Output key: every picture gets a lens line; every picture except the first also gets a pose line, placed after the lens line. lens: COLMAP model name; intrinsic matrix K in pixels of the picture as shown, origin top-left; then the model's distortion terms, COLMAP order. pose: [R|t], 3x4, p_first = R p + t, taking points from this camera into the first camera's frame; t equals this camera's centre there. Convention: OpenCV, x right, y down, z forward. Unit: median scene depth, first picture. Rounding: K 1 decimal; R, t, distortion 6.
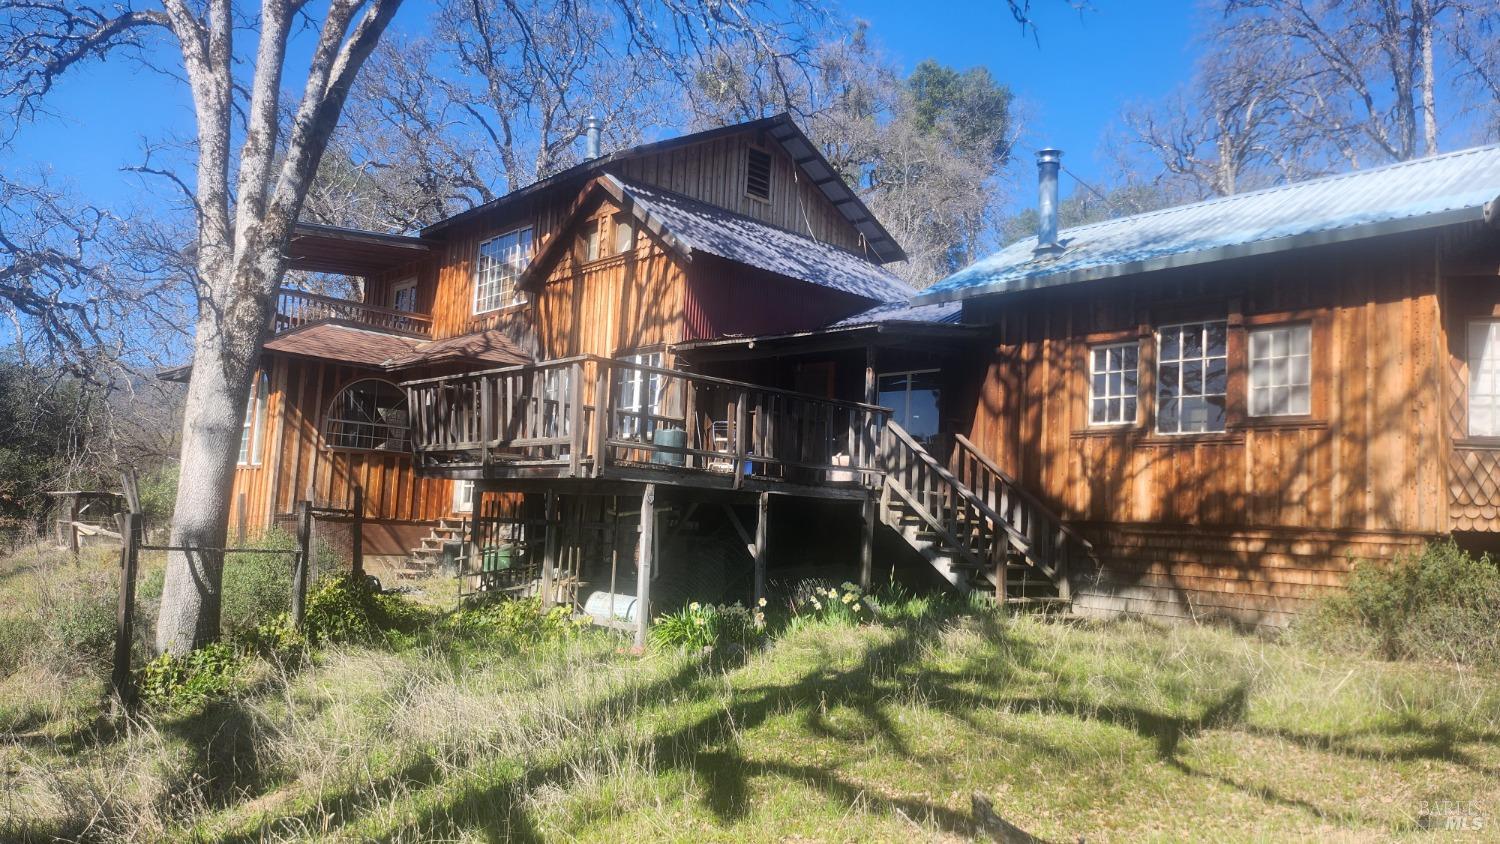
lens RADIAL K [[1071.8, 0, 749.0], [0, 1071.8, 427.5], [0, 0, 1]] dist [0.076082, -0.069904]
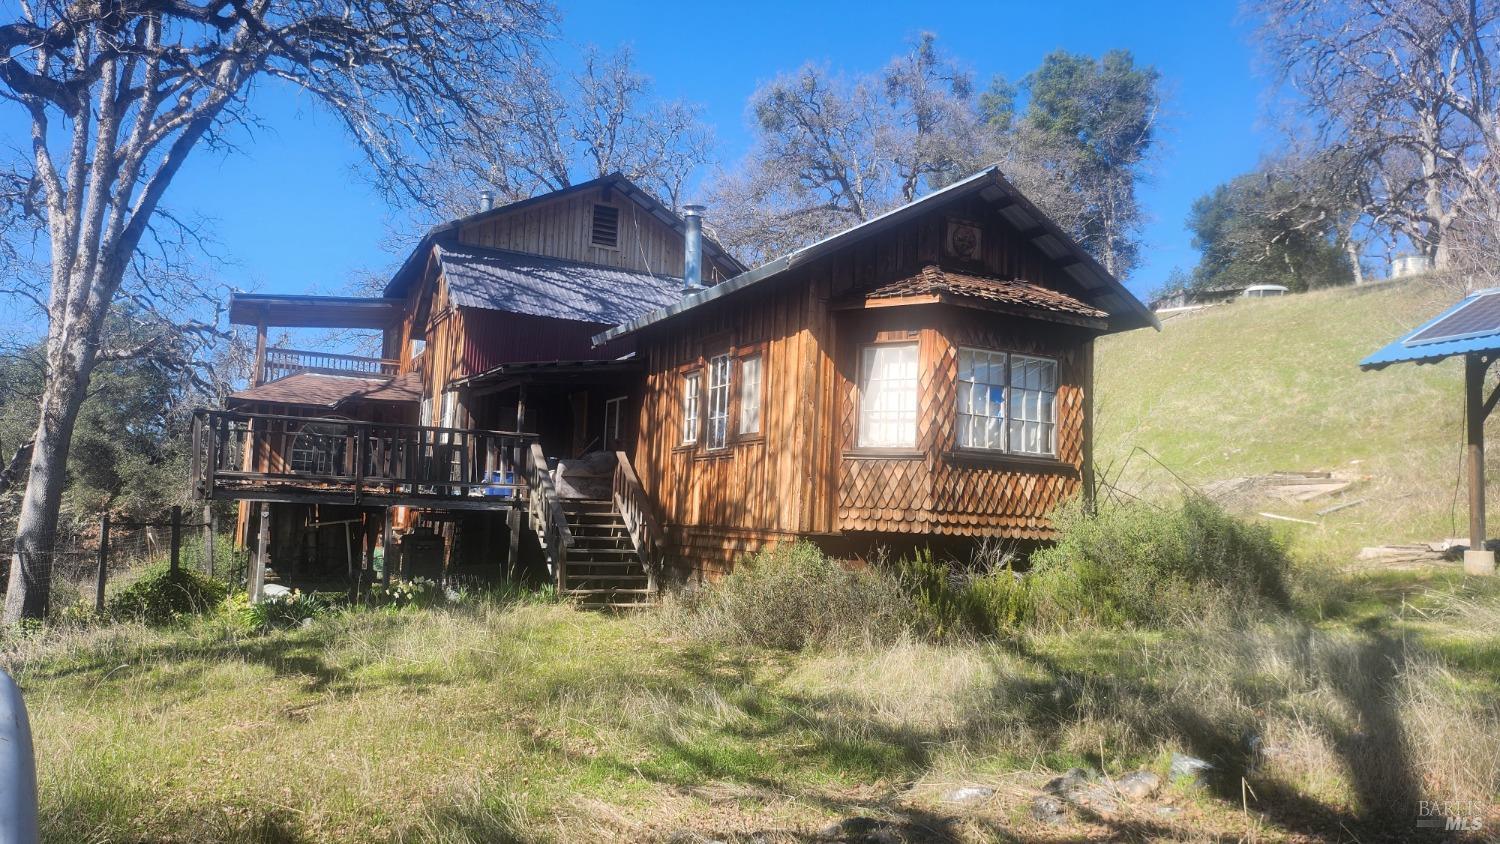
lens RADIAL K [[1071.8, 0, 749.0], [0, 1071.8, 427.5], [0, 0, 1]] dist [0.076082, -0.069904]
pose [[0.956924, -0.035400, -0.288173, 0.598807], [0.035110, 0.999364, -0.006177, -0.007872], [0.288209, -0.004207, 0.957558, -0.080004]]
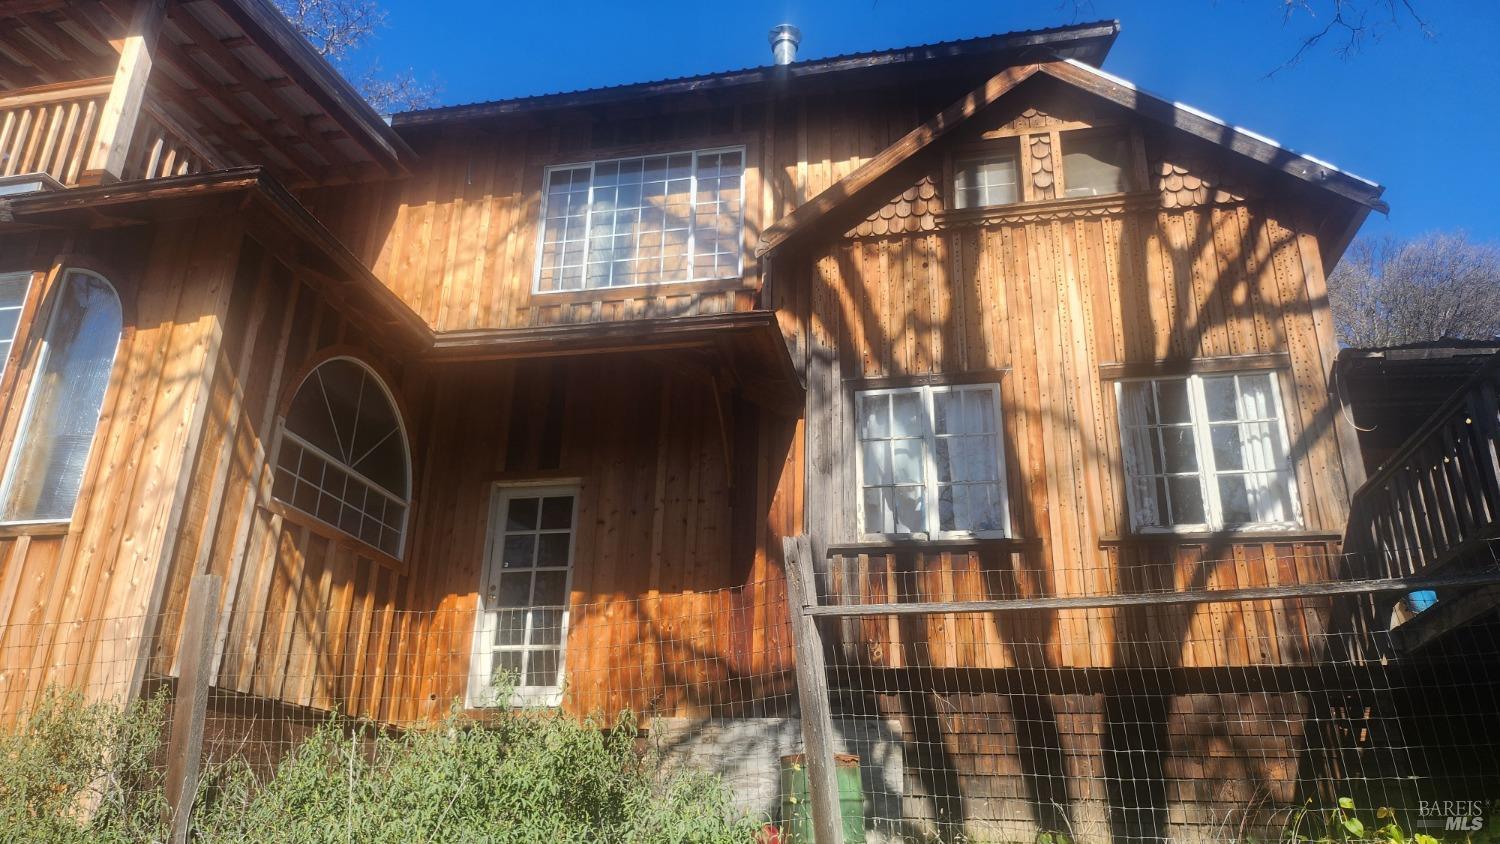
lens RADIAL K [[1071.8, 0, 749.0], [0, 1071.8, 427.5], [0, 0, 1]] dist [0.076082, -0.069904]
pose [[0.770735, 0.183566, 0.610140, -0.598984], [-0.014991, 0.962559, -0.270659, 0.109348], [-0.636979, 0.199460, 0.744629, 0.751260]]
